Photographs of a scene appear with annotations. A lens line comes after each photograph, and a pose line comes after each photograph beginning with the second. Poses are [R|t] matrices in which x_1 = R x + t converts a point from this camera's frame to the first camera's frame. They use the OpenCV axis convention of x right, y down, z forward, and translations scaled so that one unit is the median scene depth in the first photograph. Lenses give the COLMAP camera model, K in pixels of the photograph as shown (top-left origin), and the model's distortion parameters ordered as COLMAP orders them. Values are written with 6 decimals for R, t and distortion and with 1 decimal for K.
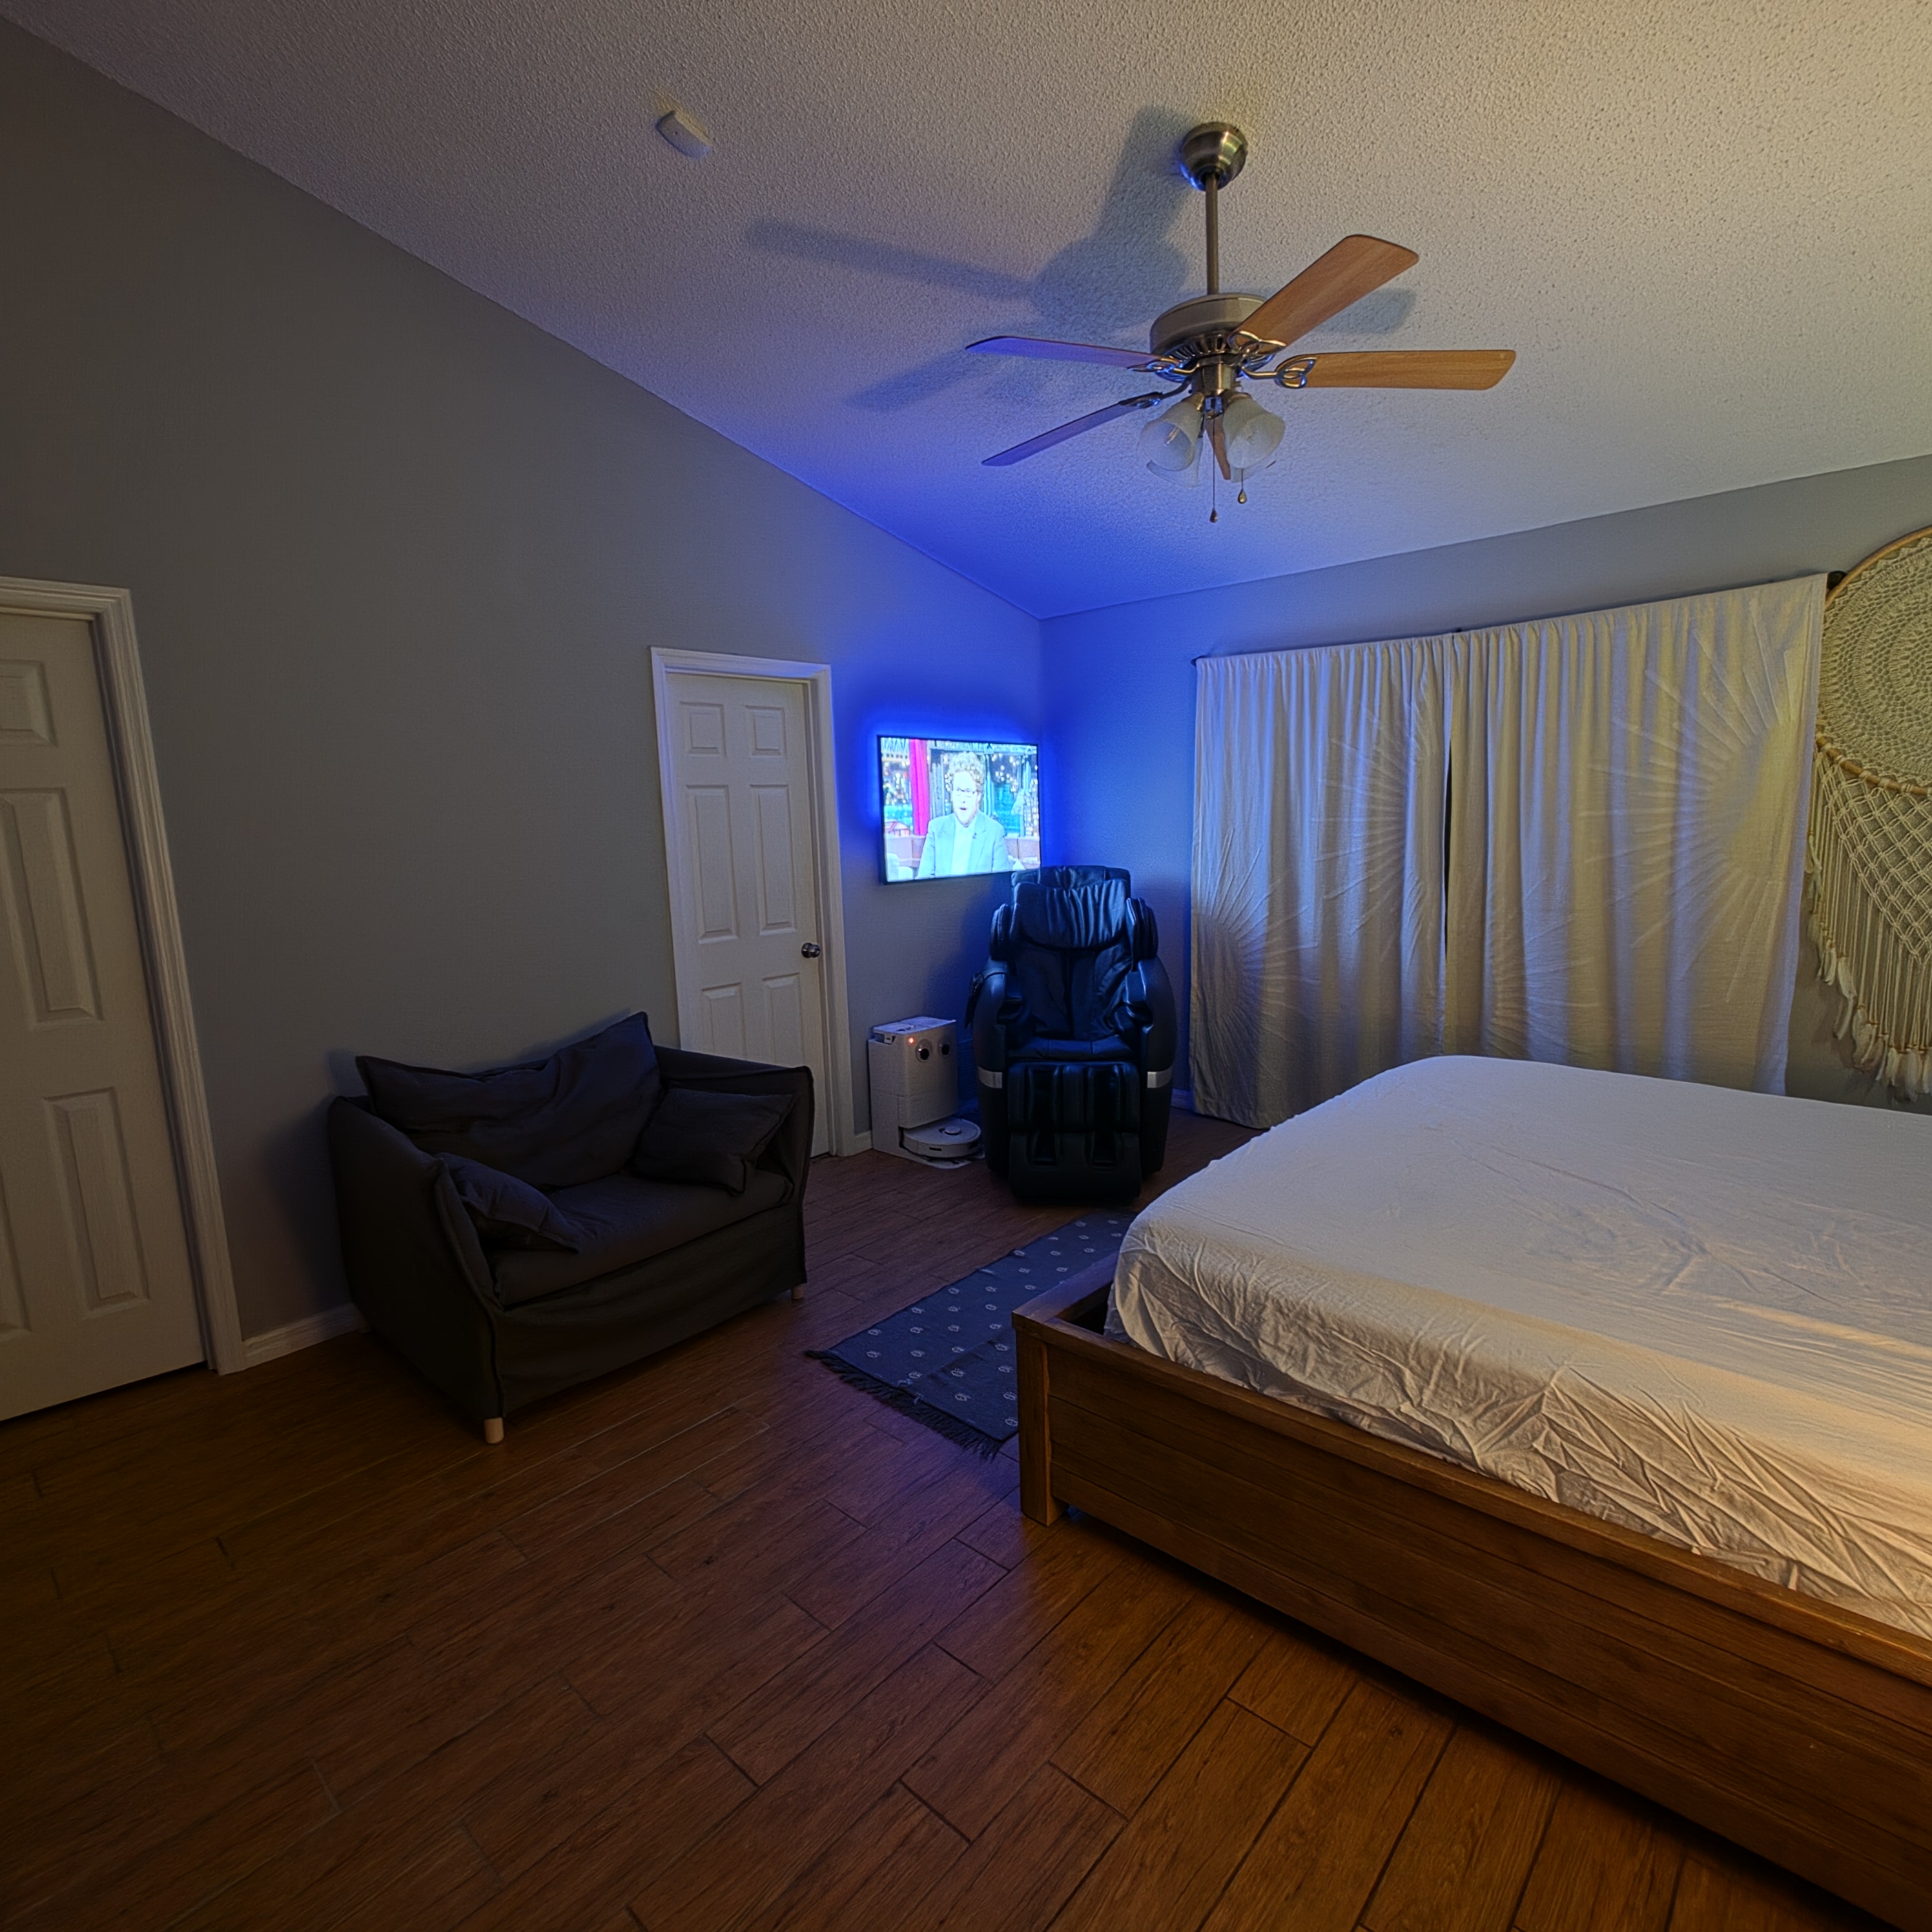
lens RADIAL K [[1034.6, 0, 956.7], [0, 1034.6, 971.5], [0, 0, 1]] dist [-0.003471, 0.000599]
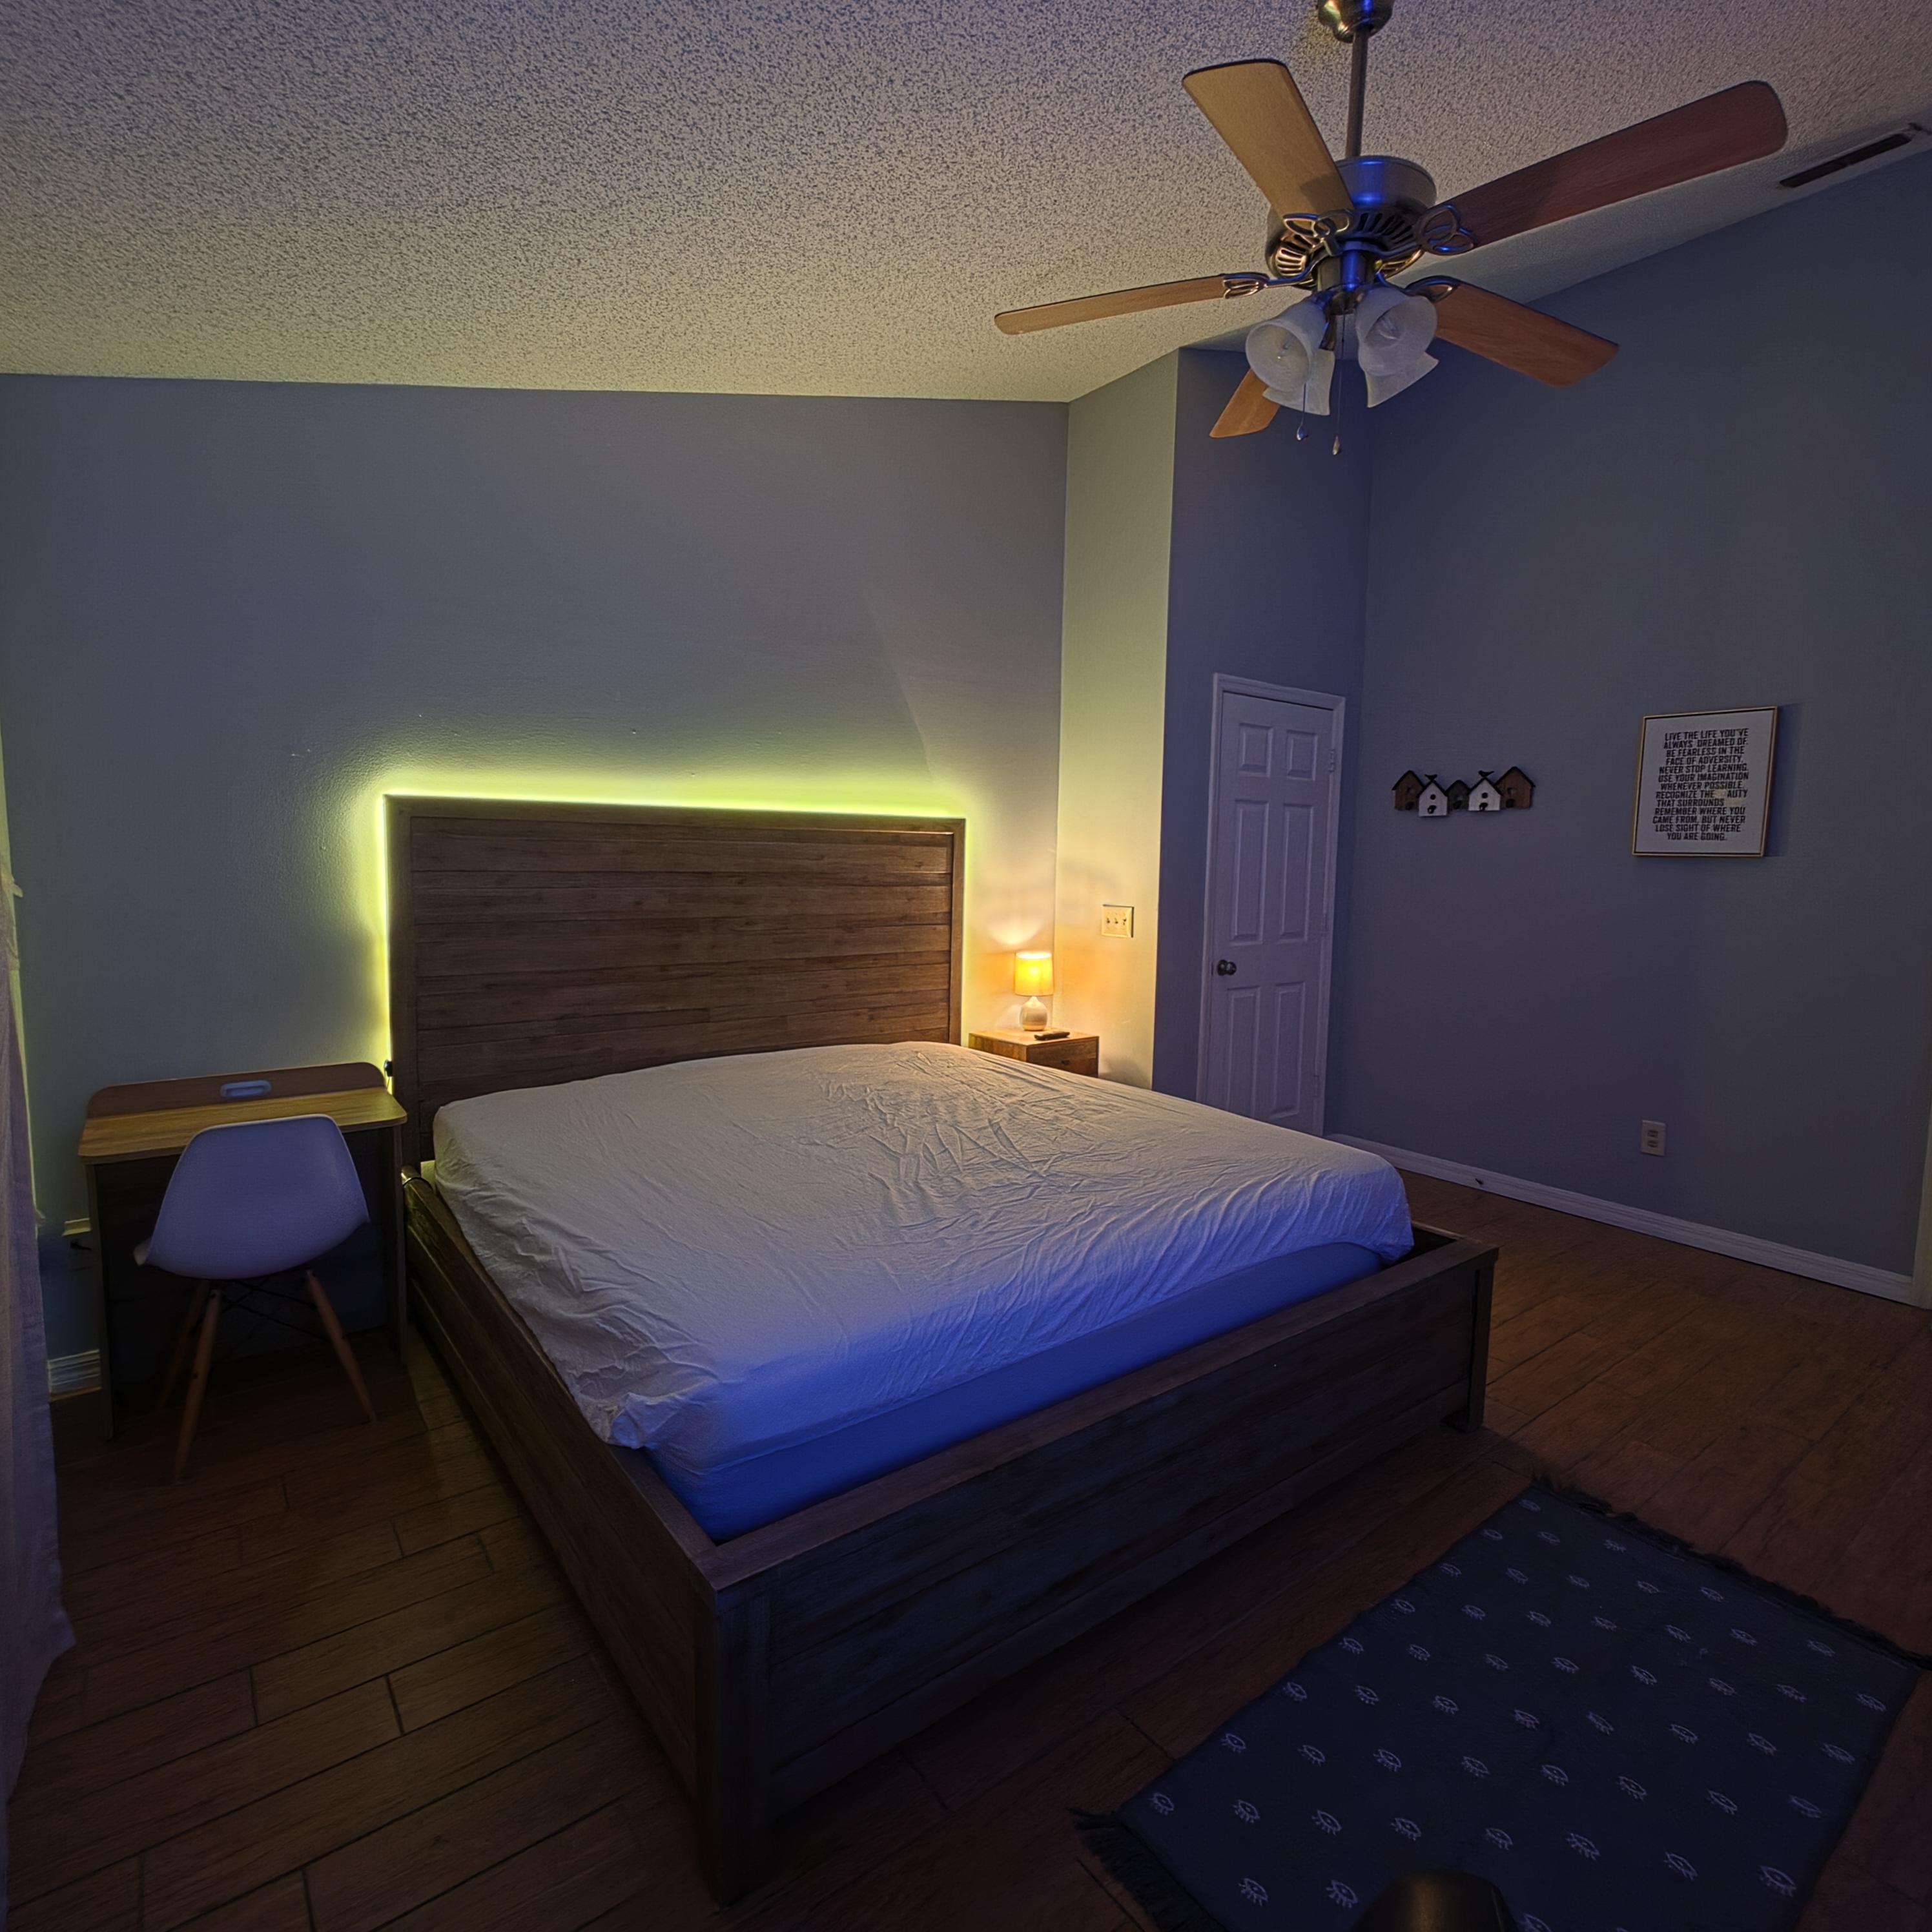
lens RADIAL K [[1034.6, 0, 981.9], [0, 1034.6, 960.9], [0, 0, 1]] dist [-0.003471, 0.000599]
pose [[-0.986430, 0.001560, 0.164173, 0.337456], [0.042582, 0.968168, 0.246651, -0.228252], [-0.158563, 0.250295, -0.955097, 1.640559]]
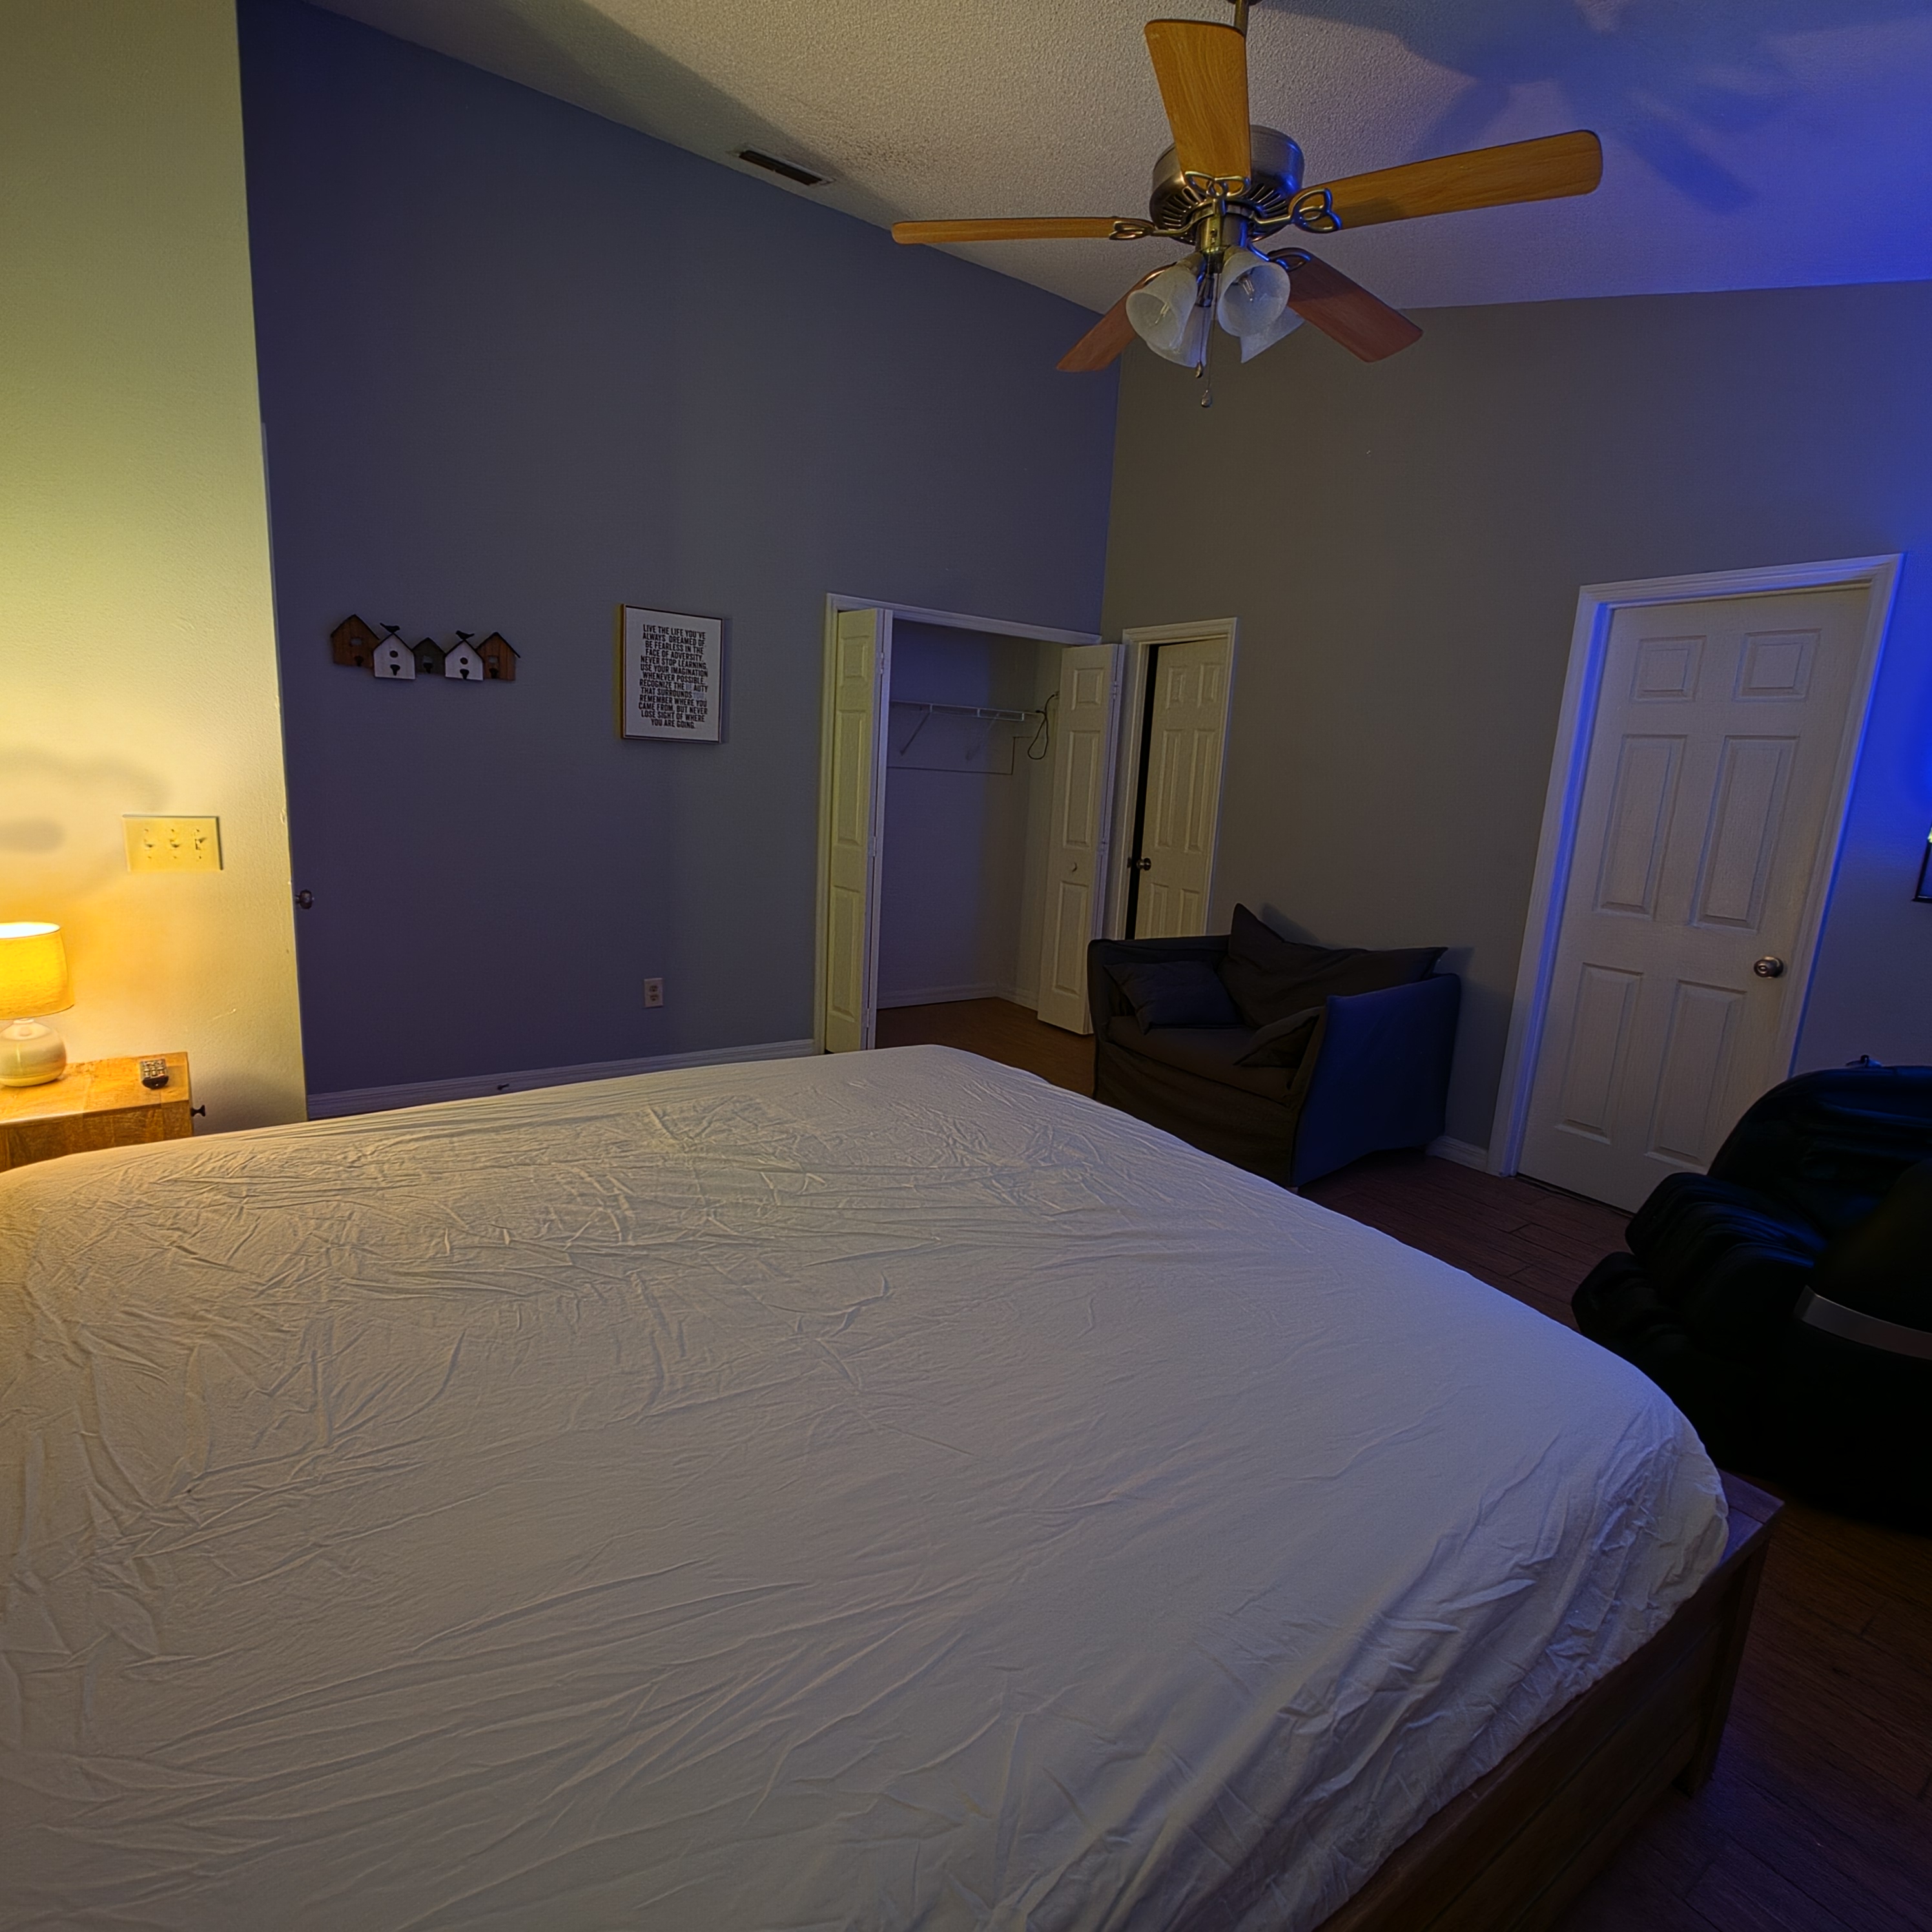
lens RADIAL K [[1034.6, 0, 932.6], [0, 1034.6, 964.9], [0, 0, 1]] dist [-0.003471, 0.000599]
pose [[-0.238105, 0.209145, -0.948454, 1.068230], [-0.194970, 0.946368, 0.257631, -0.145312], [0.951469, 0.246263, -0.184558, 0.908171]]
